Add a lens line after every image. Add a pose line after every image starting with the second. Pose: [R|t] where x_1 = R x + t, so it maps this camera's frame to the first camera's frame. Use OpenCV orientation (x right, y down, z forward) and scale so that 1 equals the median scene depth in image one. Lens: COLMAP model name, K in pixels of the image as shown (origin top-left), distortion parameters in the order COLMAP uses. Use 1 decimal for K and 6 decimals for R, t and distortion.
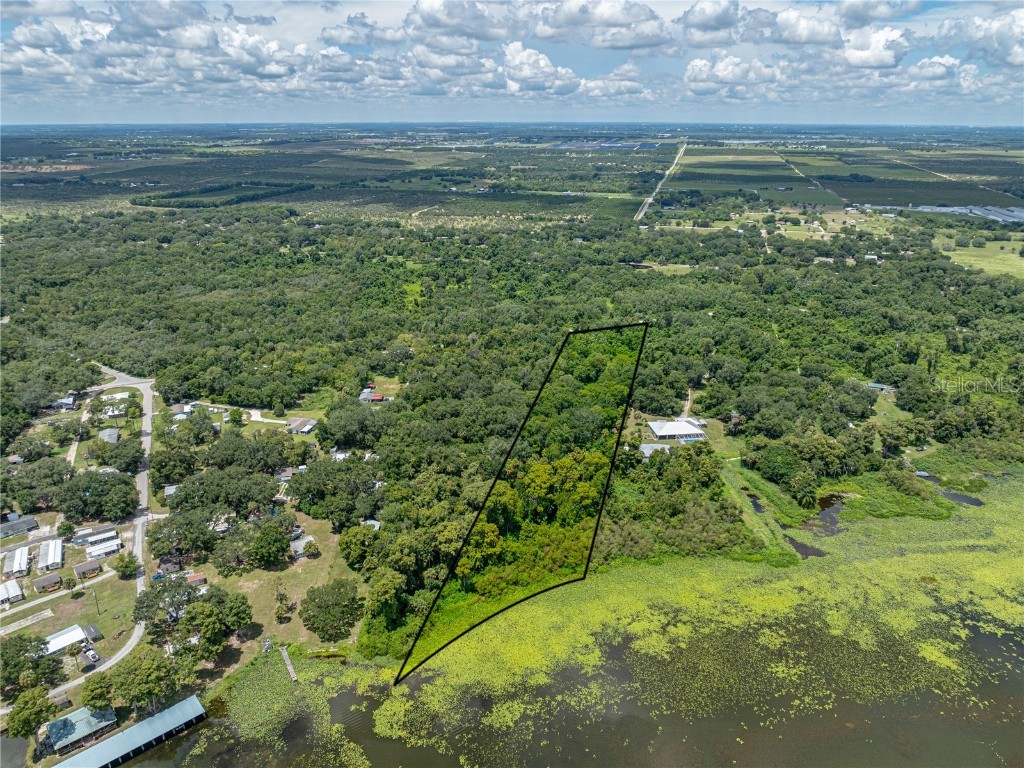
lens RADIAL K [[719.6, 0, 513.2], [0, 719.6, 386.5], [0, 0, 1]] dist [-0.023564, 0.009913]
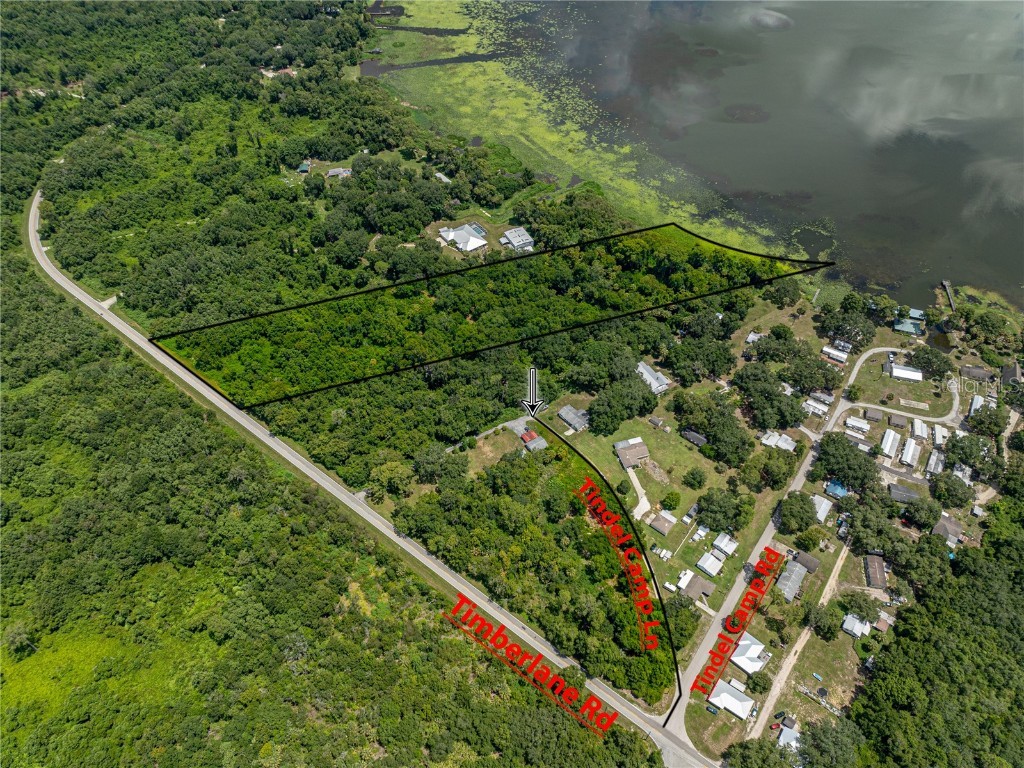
lens RADIAL K [[721.0, 0, 512.0], [0, 721.0, 384.0], [0, 0, 1]] dist [-0.032662, 0.020688]
pose [[-0.491146, -0.656270, 0.572787, -0.167382], [0.297245, 0.491824, 0.818385, -0.195521], [-0.818793, 0.572204, -0.046484, 0.265335]]
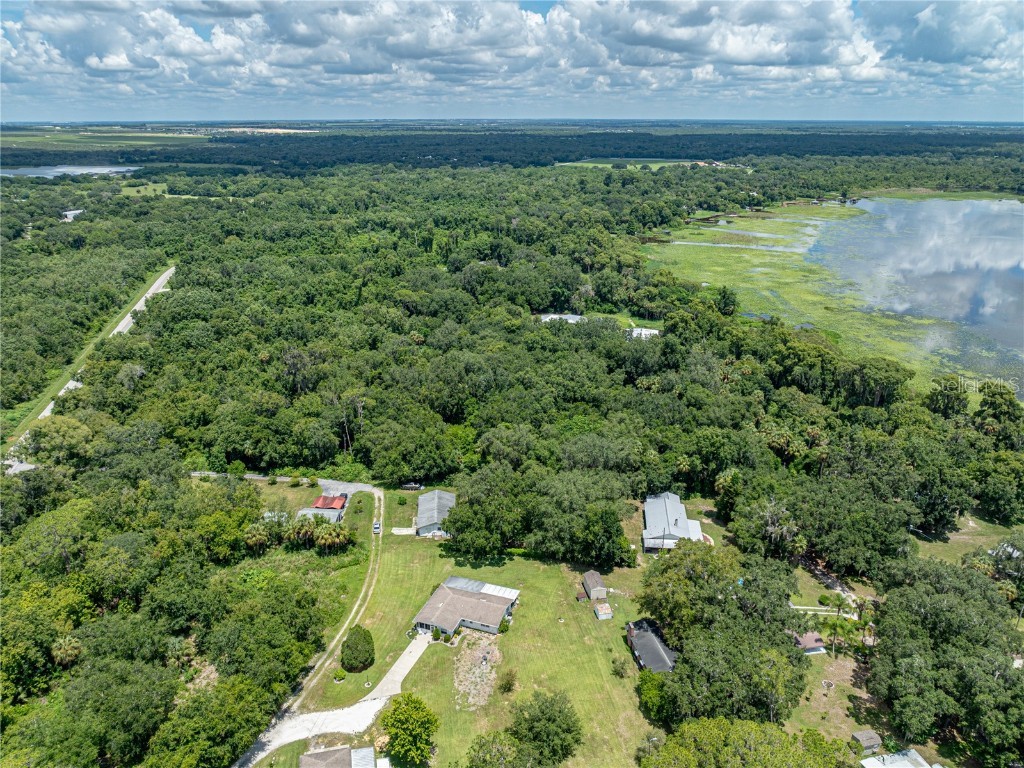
lens RADIAL K [[743.5, 0, 513.5], [0, 743.5, 382.7], [0, 0, 1]] dist [-0.032853, 0.017810]
pose [[0.136614, -0.338152, 0.931123, -0.141129], [0.348965, 0.896113, 0.274237, -0.032946], [-0.927125, 0.287464, 0.240424, 0.202651]]
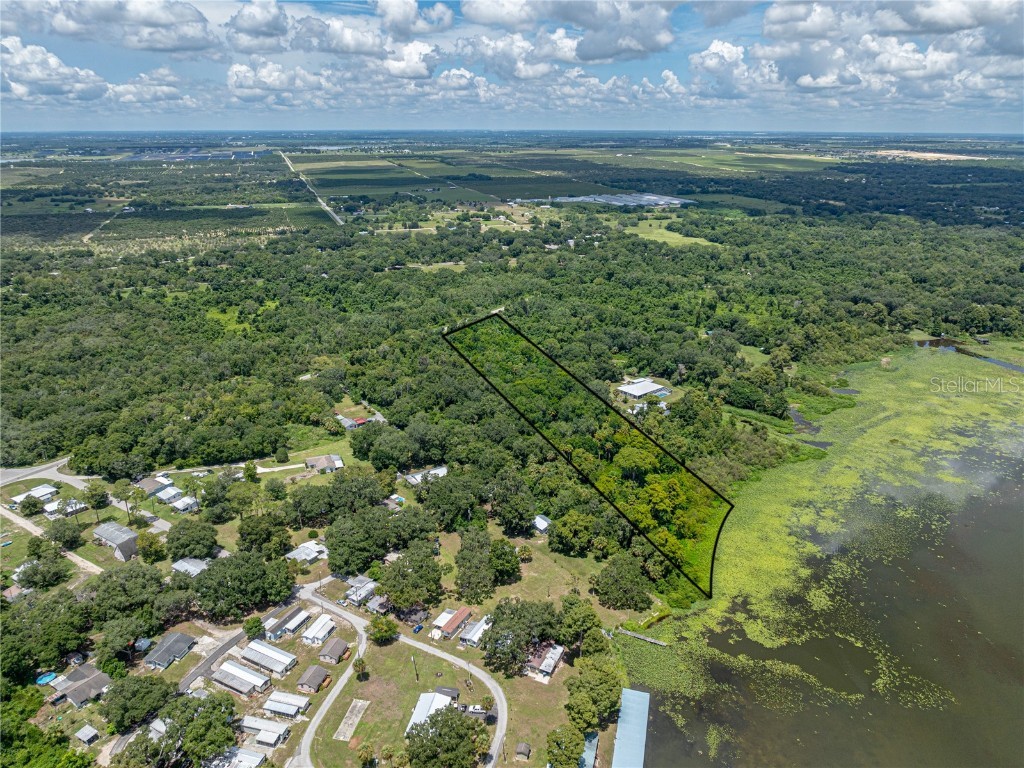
lens RADIAL K [[727.5, 0, 514.1], [0, 727.5, 382.7], [0, 0, 1]] dist [-0.037483, 0.026756]
pose [[0.837107, -0.183441, 0.515366, -0.129673], [0.191570, 0.980746, 0.037923, -0.008305], [-0.512400, 0.066983, 0.856131, 0.020473]]
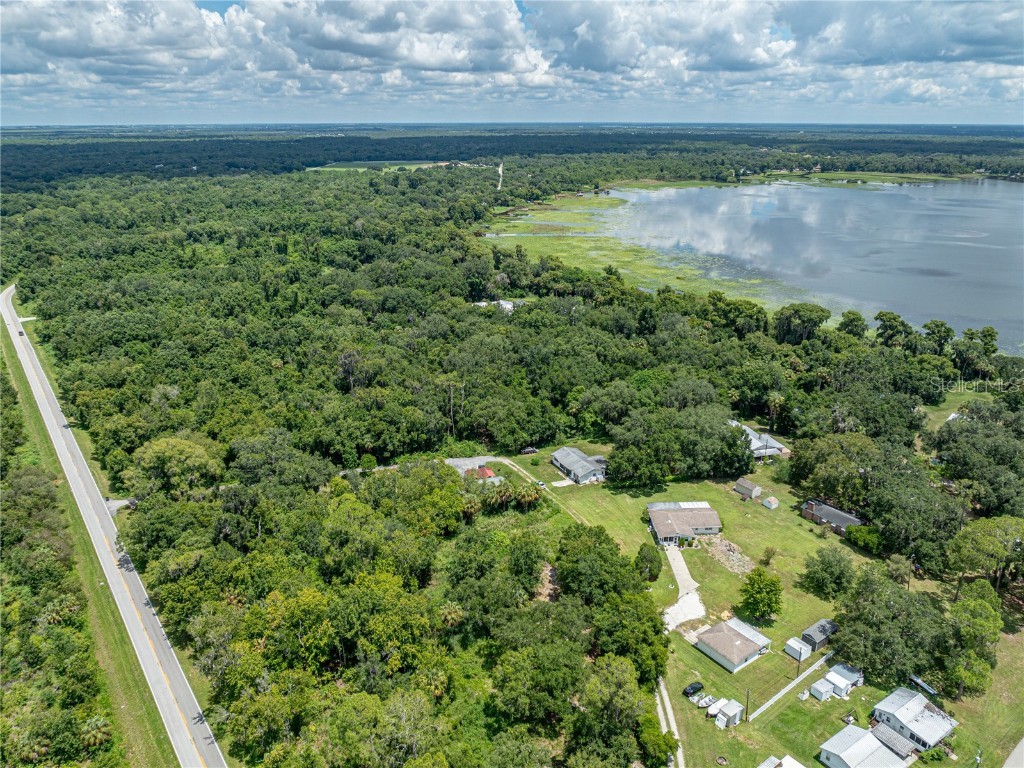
lens RADIAL K [[732.0, 0, 514.3], [0, 732.0, 386.5], [0, 0, 1]] dist [-0.033825, 0.021462]
pose [[-0.251936, -0.334898, 0.907949, -0.152513], [0.340961, 0.847334, 0.407149, -0.054635], [-0.905689, 0.412151, -0.099287, 0.260523]]
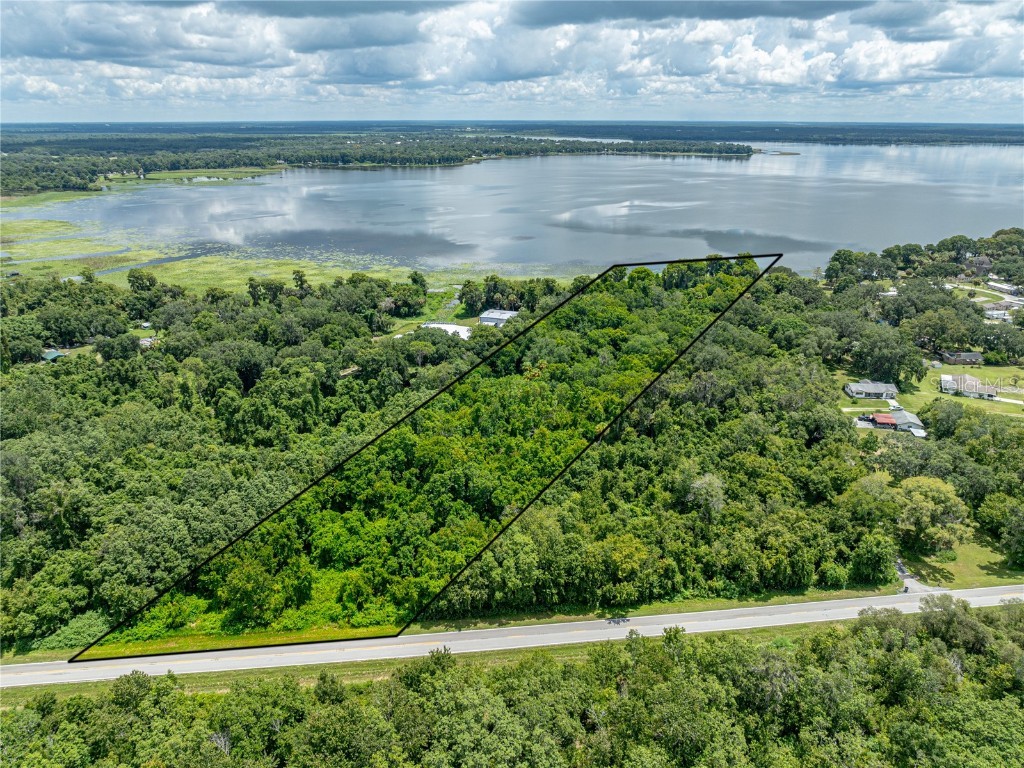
lens RADIAL K [[727.5, 0, 514.1], [0, 727.5, 382.7], [0, 0, 1]] dist [-0.037483, 0.026756]
pose [[-0.962690, -0.096275, 0.252902, -0.014863], [0.092128, 0.762140, 0.640824, -0.097115], [-0.254442, 0.640214, -0.724835, 0.373764]]
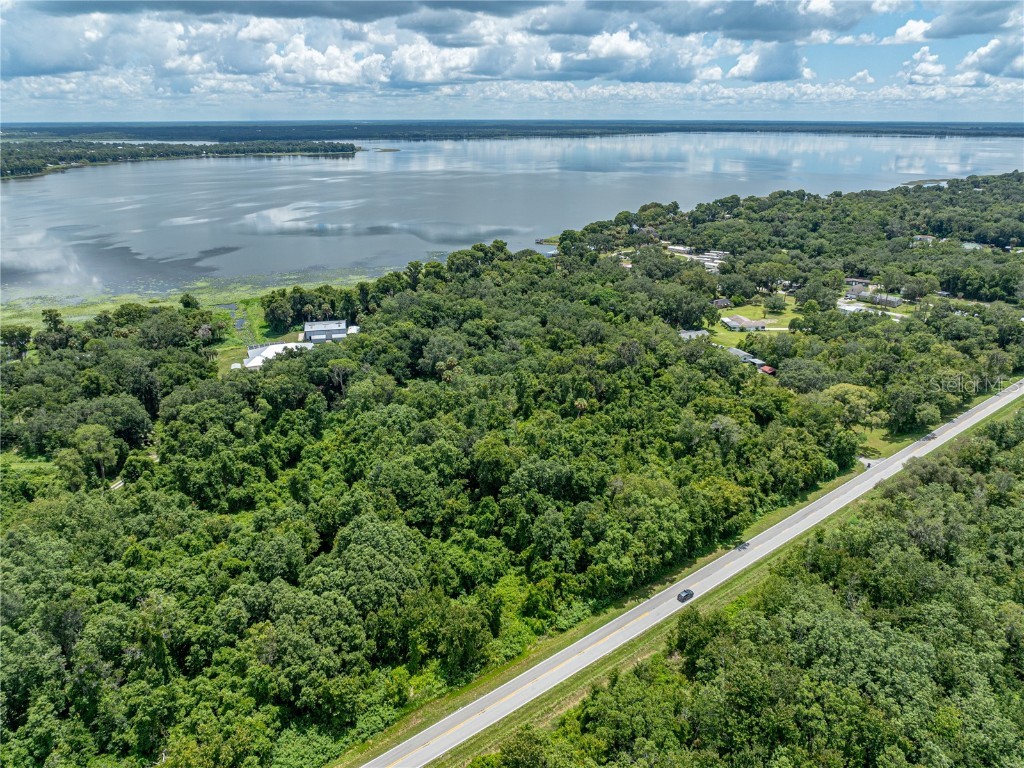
lens RADIAL K [[727.5, 0, 514.1], [0, 727.5, 382.7], [0, 0, 1]] dist [-0.037483, 0.026756]
pose [[-0.960467, 0.094056, -0.262025, 0.045492], [-0.099861, 0.762168, 0.639631, -0.097658], [0.259868, 0.640510, -0.722645, 0.376057]]
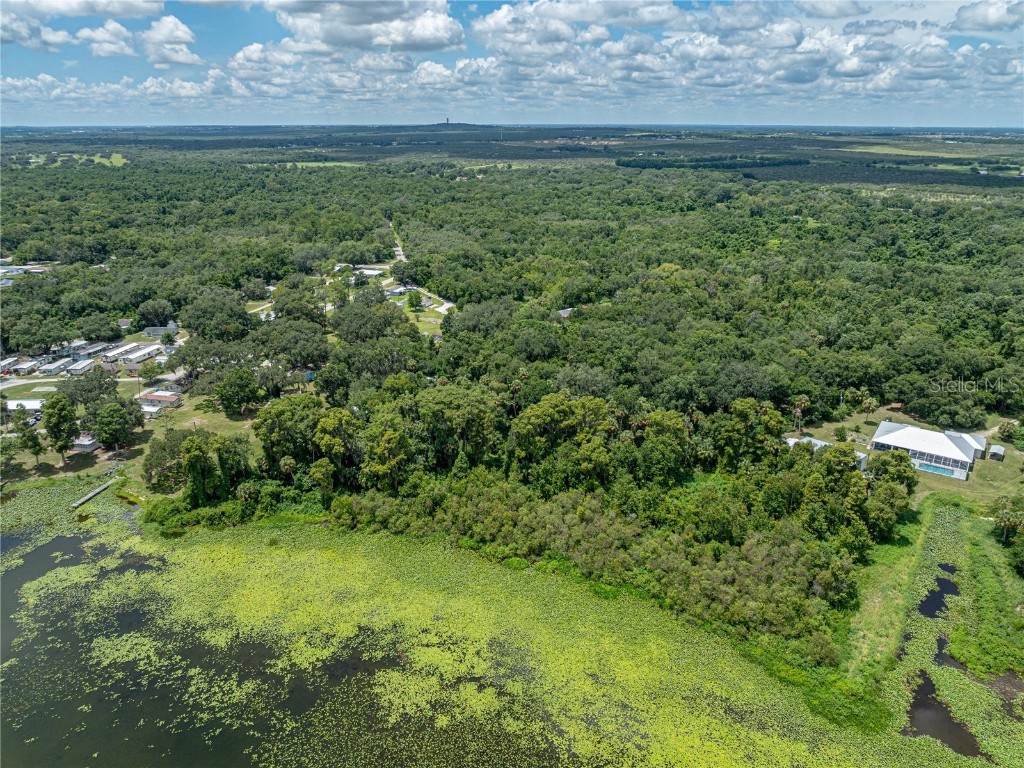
lens RADIAL K [[721.0, 0, 512.0], [0, 721.0, 384.0], [0, 0, 1]] dist [-0.032662, 0.020688]
pose [[0.741323, 0.230032, -0.630496, 0.076029], [-0.235453, 0.968859, 0.076641, 0.010968], [0.628491, 0.091636, 0.772400, 0.086691]]
